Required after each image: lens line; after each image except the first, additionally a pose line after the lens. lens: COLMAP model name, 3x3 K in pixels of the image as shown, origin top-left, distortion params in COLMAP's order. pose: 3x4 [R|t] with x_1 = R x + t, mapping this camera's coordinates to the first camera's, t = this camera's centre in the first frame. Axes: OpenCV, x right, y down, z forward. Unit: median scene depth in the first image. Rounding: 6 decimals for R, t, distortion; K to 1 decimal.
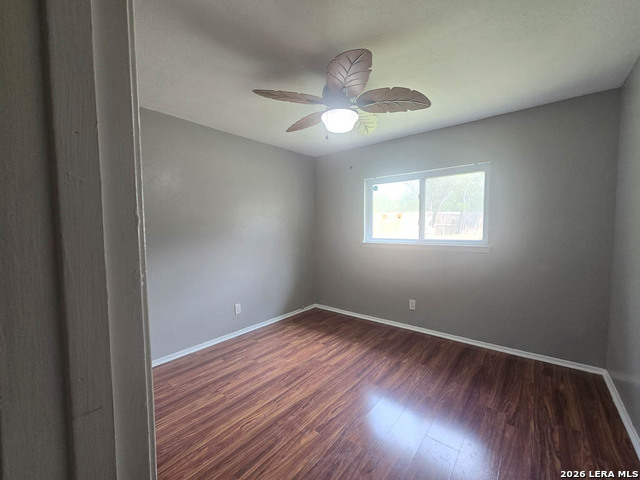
lens RADIAL K [[263.9, 0, 319.8], [0, 263.9, 241.6], [0, 0, 1]] dist [0.000375, -0.000016]
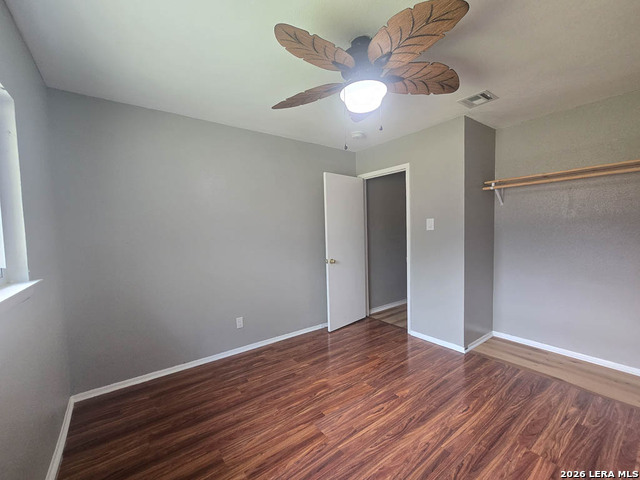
lens RADIAL K [[263.9, 0, 319.6], [0, 263.9, 242.0], [0, 0, 1]] dist [0.000375, -0.000016]
pose [[-0.969760, 0.025635, 0.242711, 0.019001], [0.048261, 0.994974, 0.087739, -0.096018], [-0.239242, 0.096799, -0.966123, 1.897232]]
